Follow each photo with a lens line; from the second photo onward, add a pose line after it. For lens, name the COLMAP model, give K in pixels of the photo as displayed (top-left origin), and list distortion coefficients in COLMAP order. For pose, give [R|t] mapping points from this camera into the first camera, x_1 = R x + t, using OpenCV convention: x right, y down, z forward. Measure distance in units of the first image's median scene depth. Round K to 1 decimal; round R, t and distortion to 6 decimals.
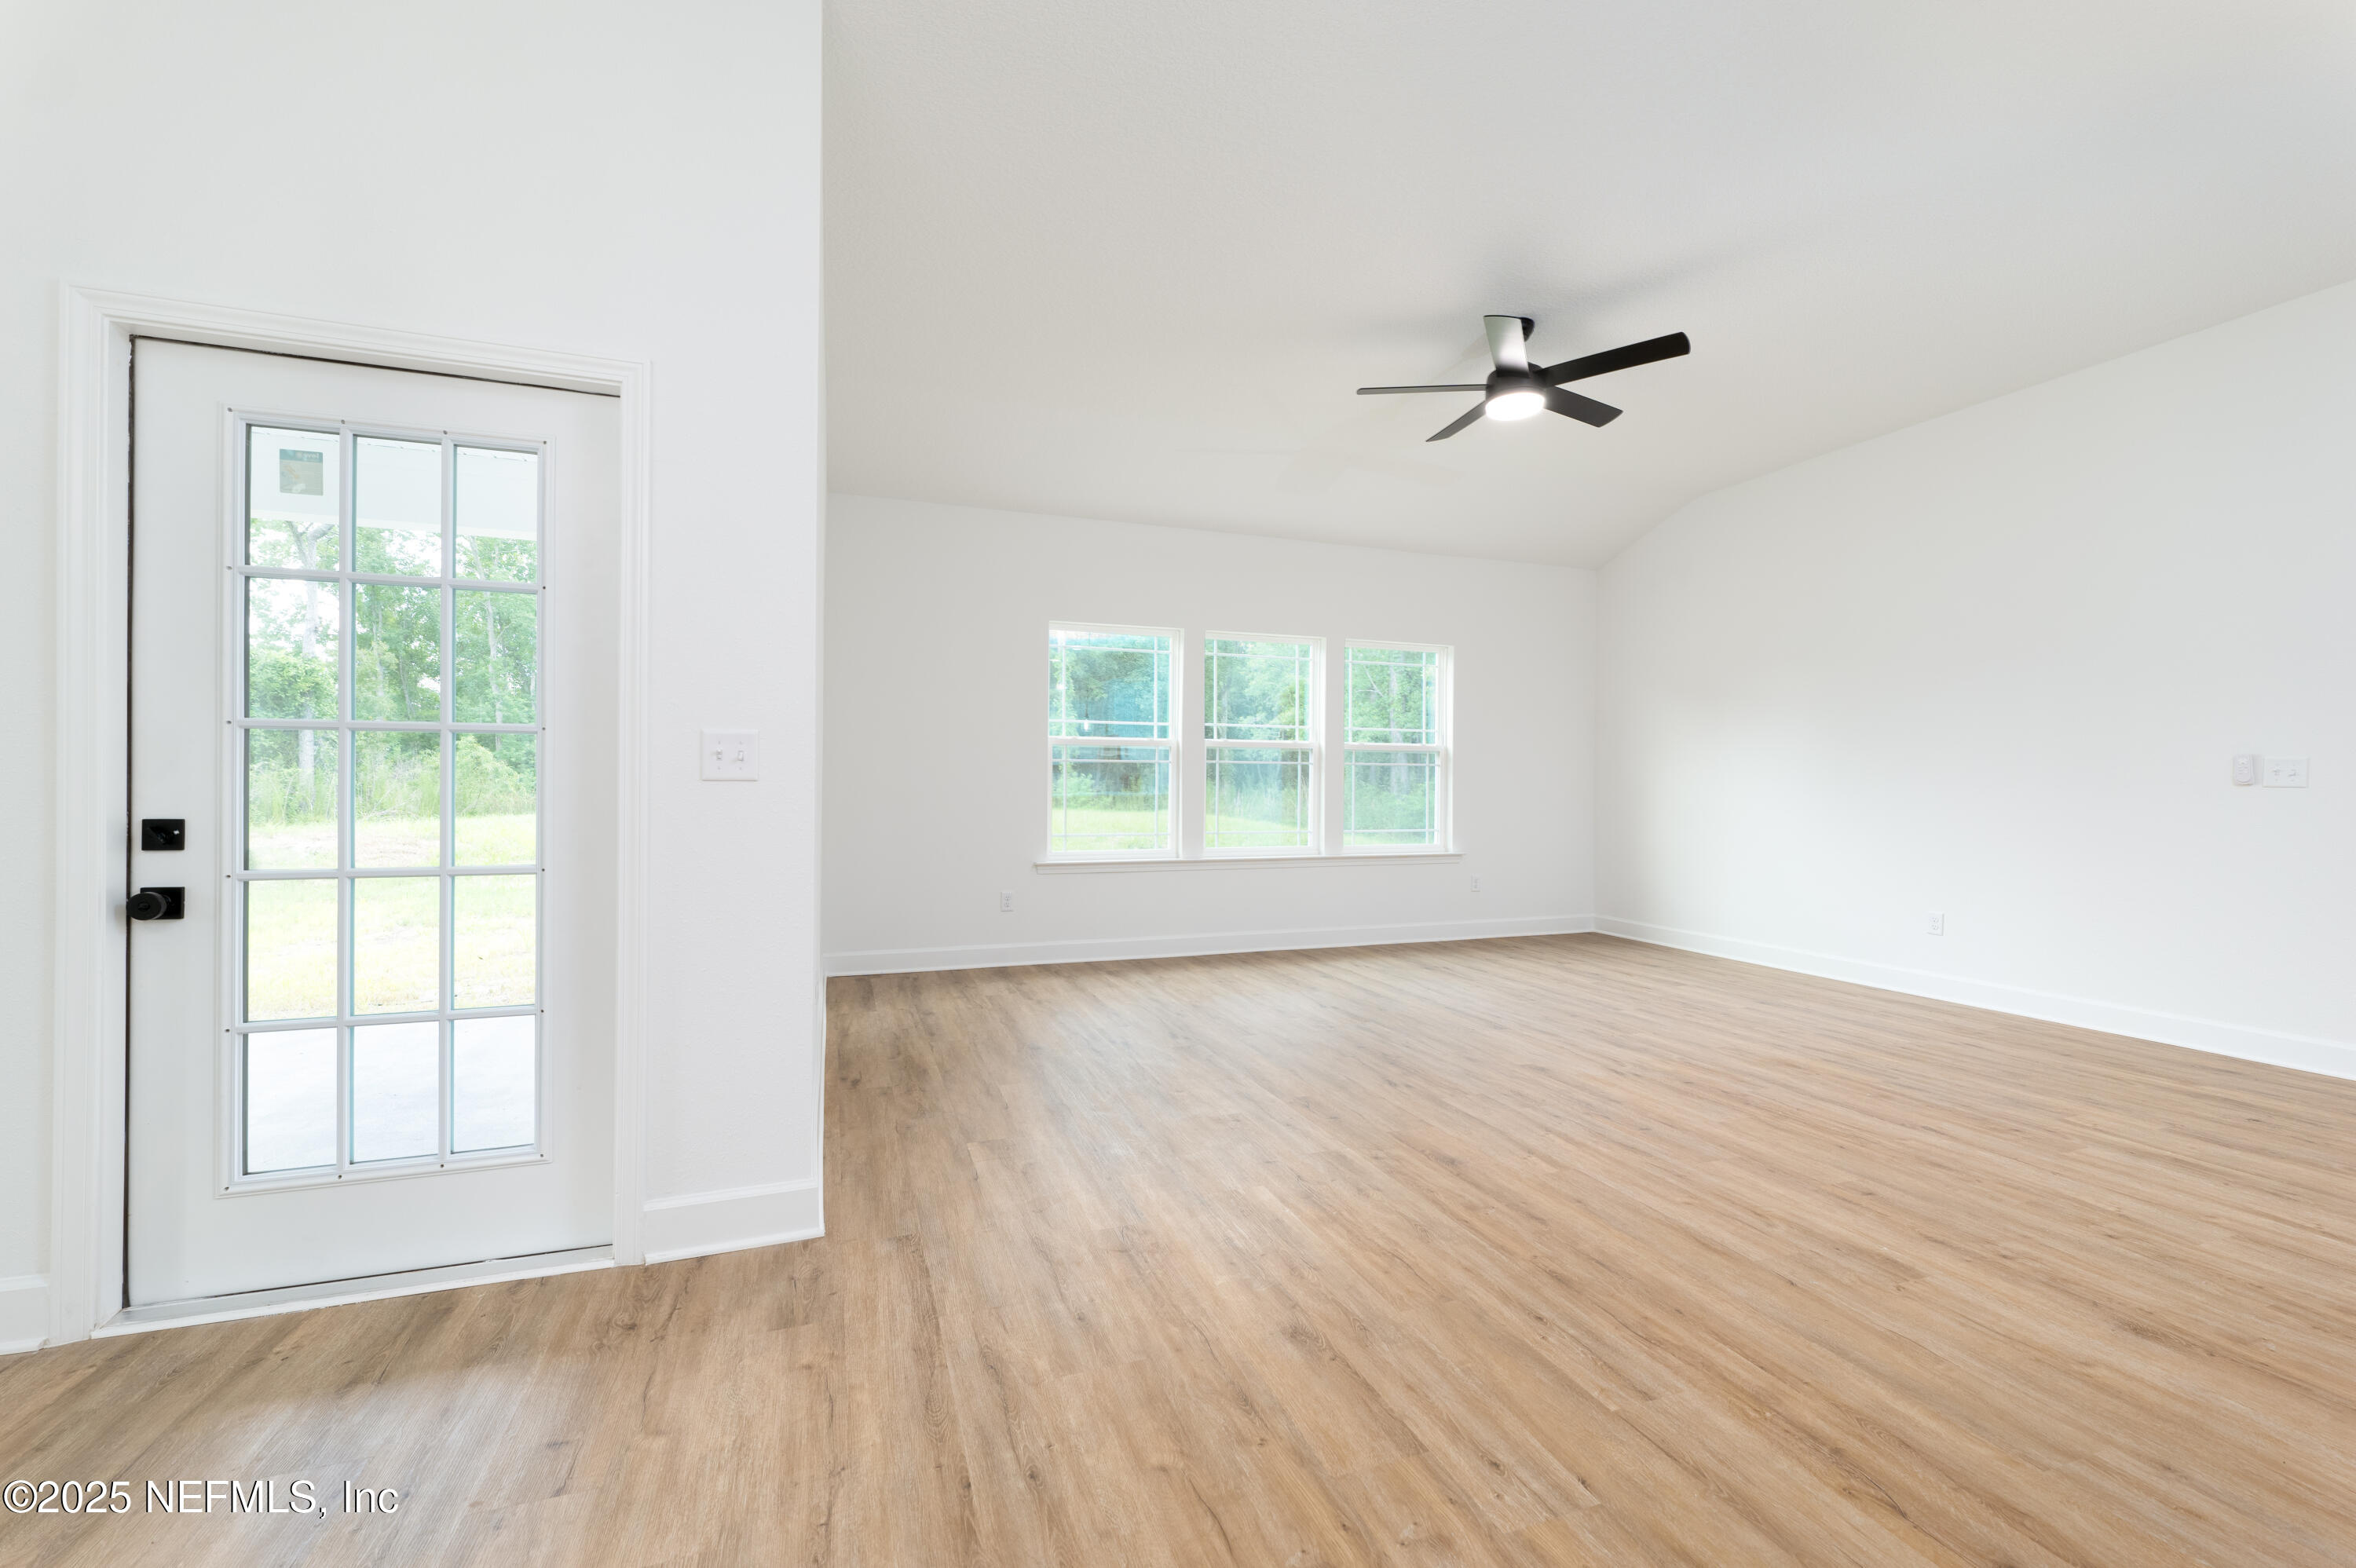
lens RADIAL K [[956.0, 0, 1166.0], [0, 956.0, 781.3], [0, 0, 1]] dist [-0.003836, -0.000246]
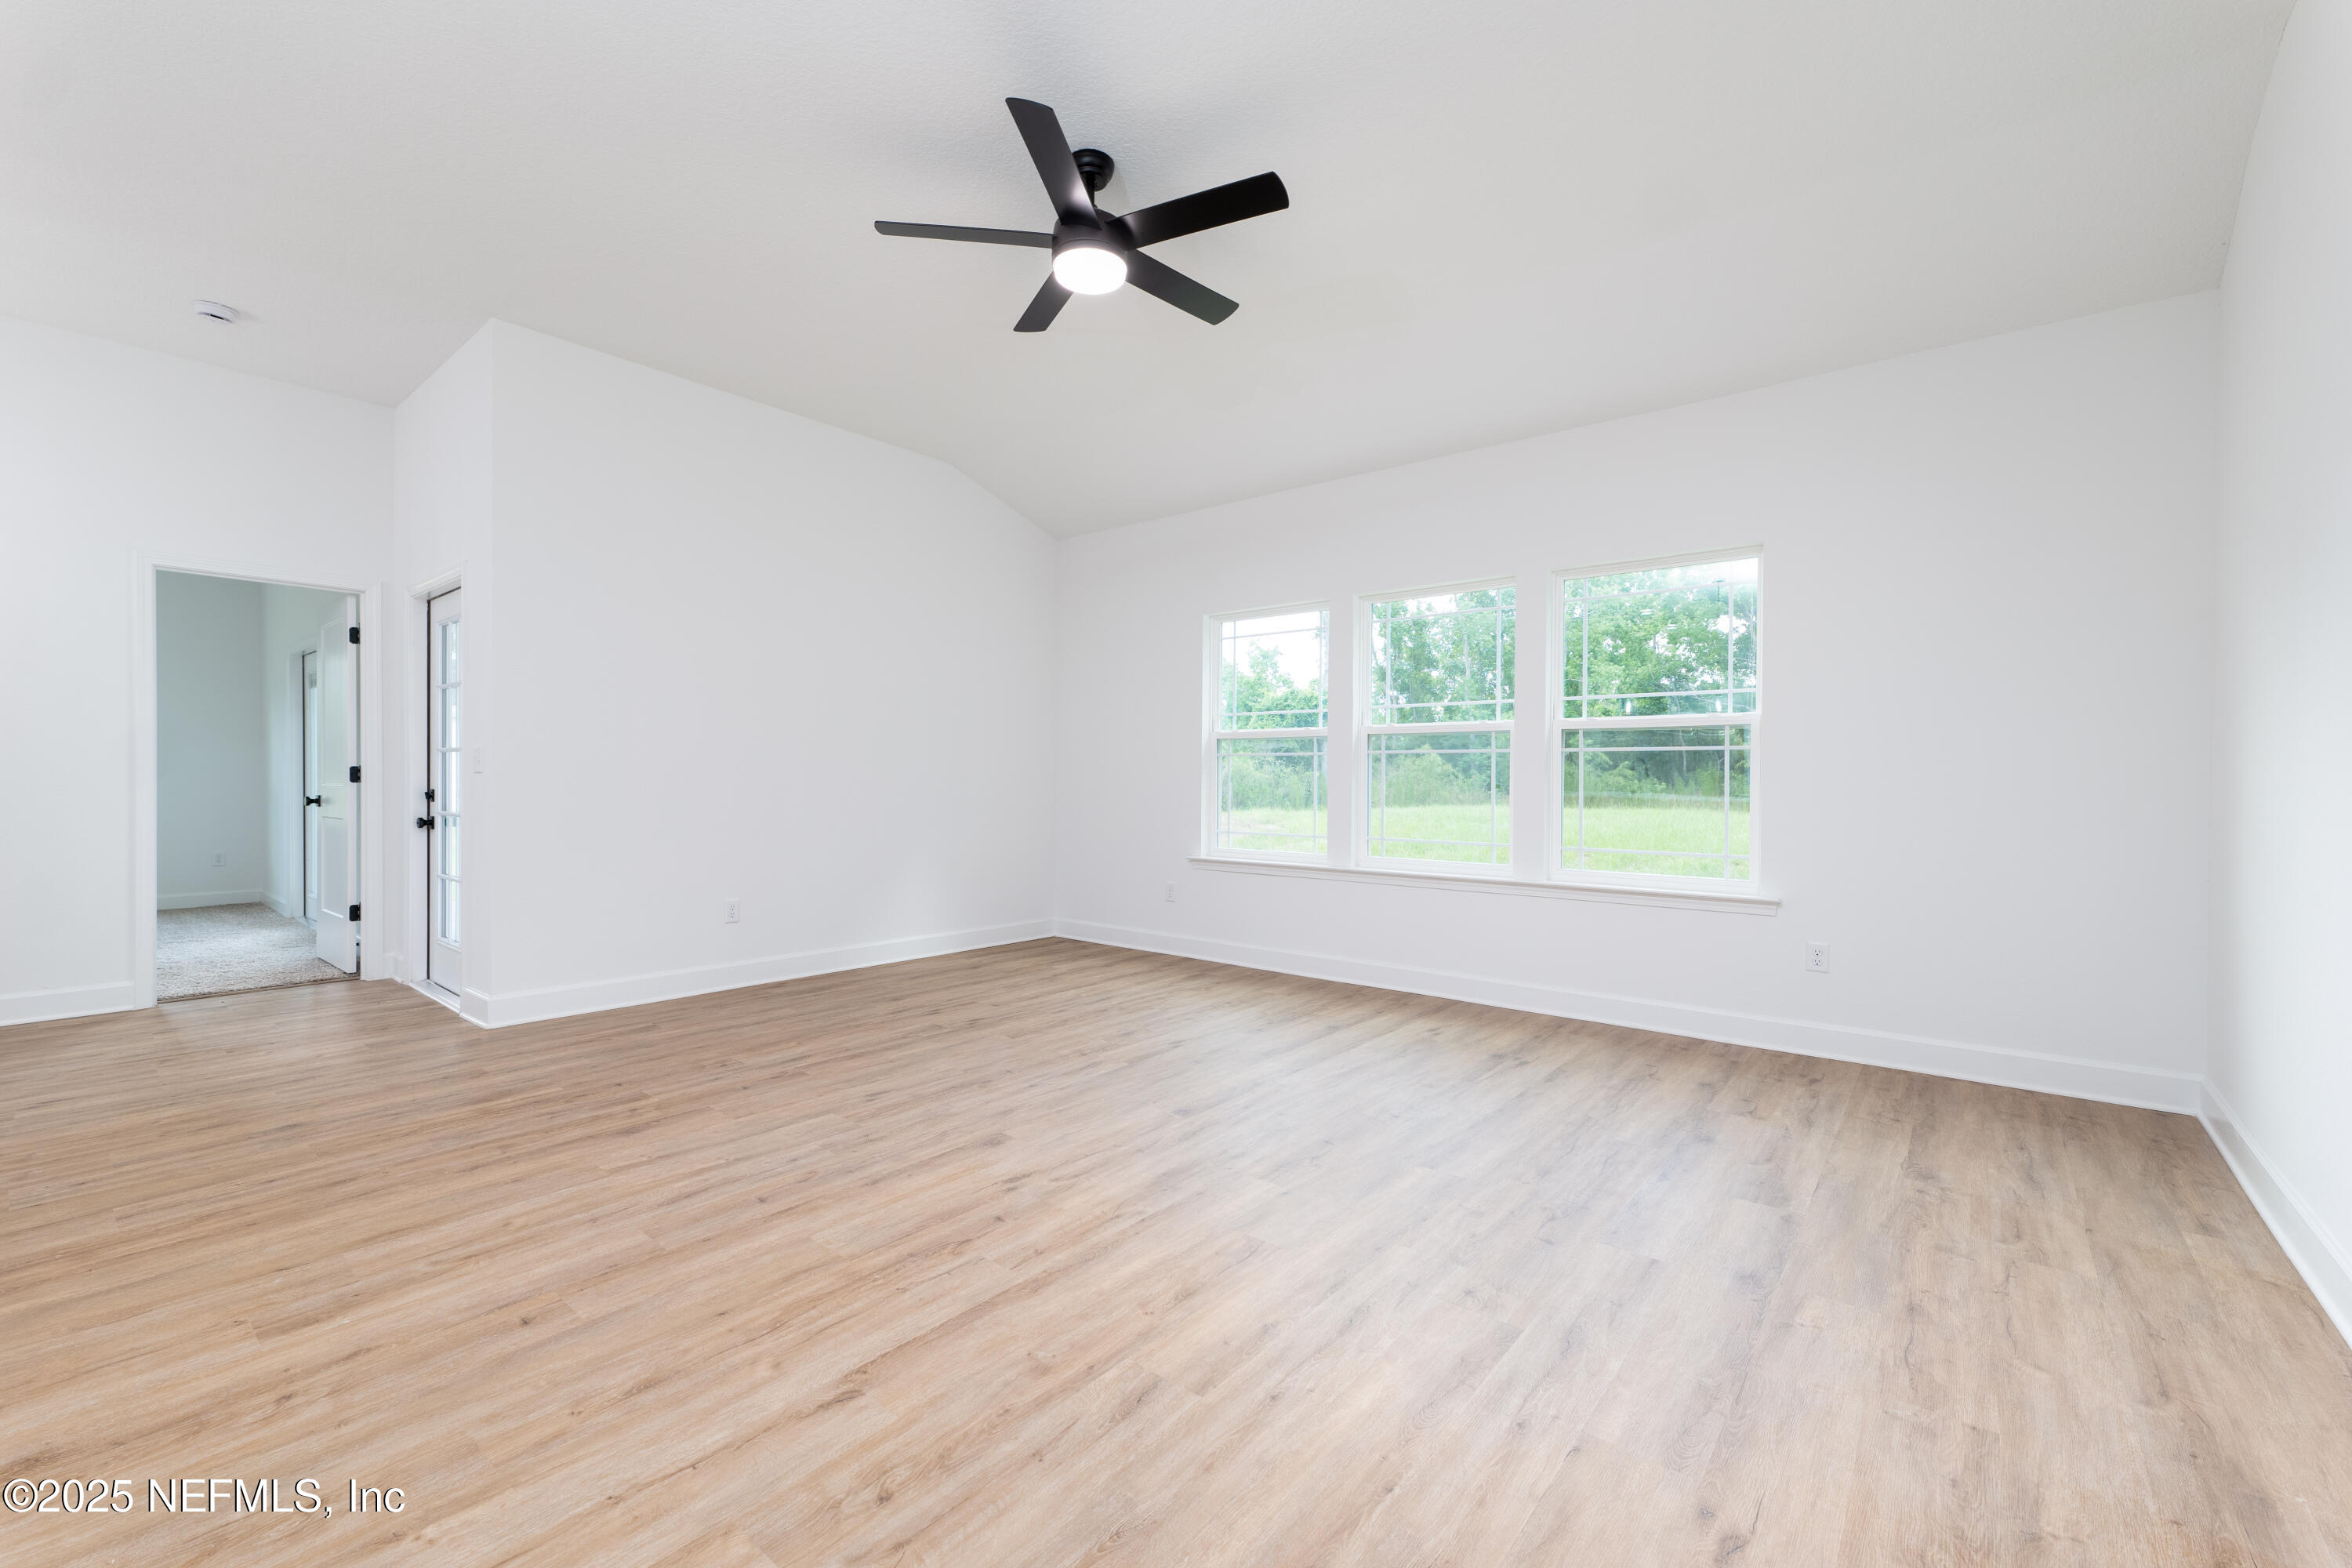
lens RADIAL K [[960.4, 0, 1185.4], [0, 960.4, 781.6], [0, 0, 1]] dist [0.002829, -0.000329]
pose [[0.523750, 0.003623, -0.851864, 1.488546], [-0.001722, 0.999993, 0.003194, 0.005104], [0.851870, -0.000206, 0.523753, 0.943373]]
